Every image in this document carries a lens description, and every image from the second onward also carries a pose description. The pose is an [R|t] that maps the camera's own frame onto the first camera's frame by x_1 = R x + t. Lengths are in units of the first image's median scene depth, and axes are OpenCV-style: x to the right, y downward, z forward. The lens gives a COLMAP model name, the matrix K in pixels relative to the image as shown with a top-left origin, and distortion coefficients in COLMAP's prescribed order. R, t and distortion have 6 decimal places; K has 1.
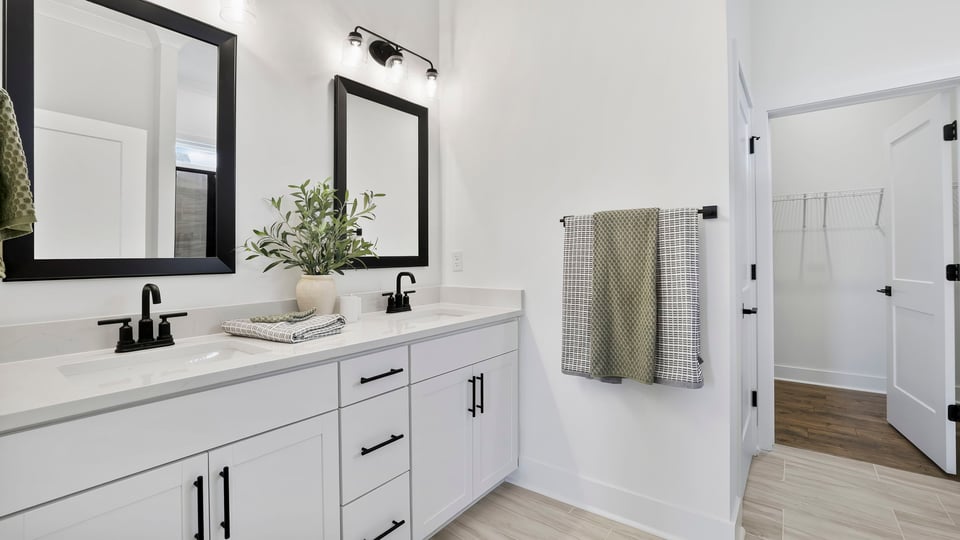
lens RADIAL K [[421.9, 0, 473.7], [0, 421.9, 255.3], [0, 0, 1]] dist [-0.031896, 0.007897]
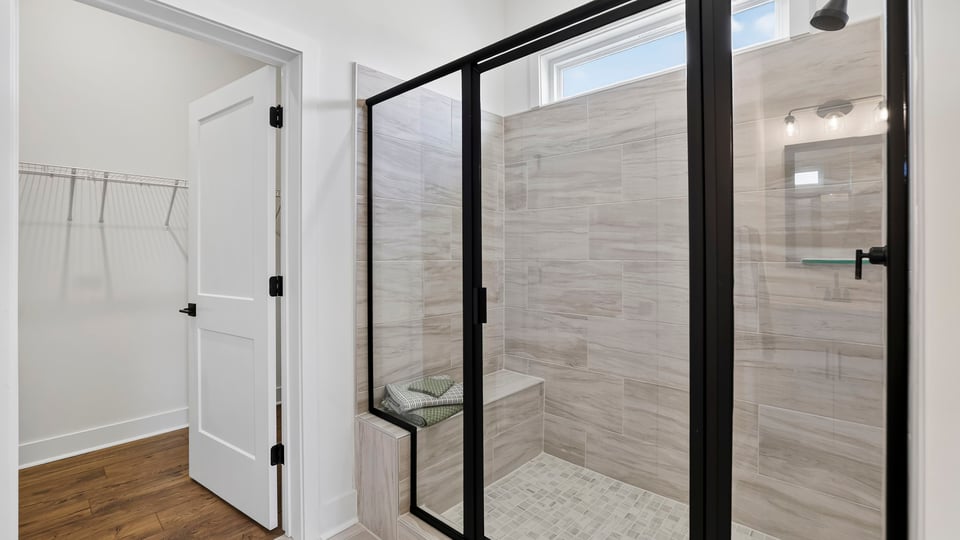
lens RADIAL K [[421.9, 0, 473.7], [0, 421.9, 255.3], [0, 0, 1]] dist [-0.031896, 0.007897]
pose [[0.098752, 0.013704, 0.995018, 0.105569], [-0.005287, 0.999898, -0.013247, -0.003037], [-0.995098, -0.003952, 0.098815, 0.149400]]
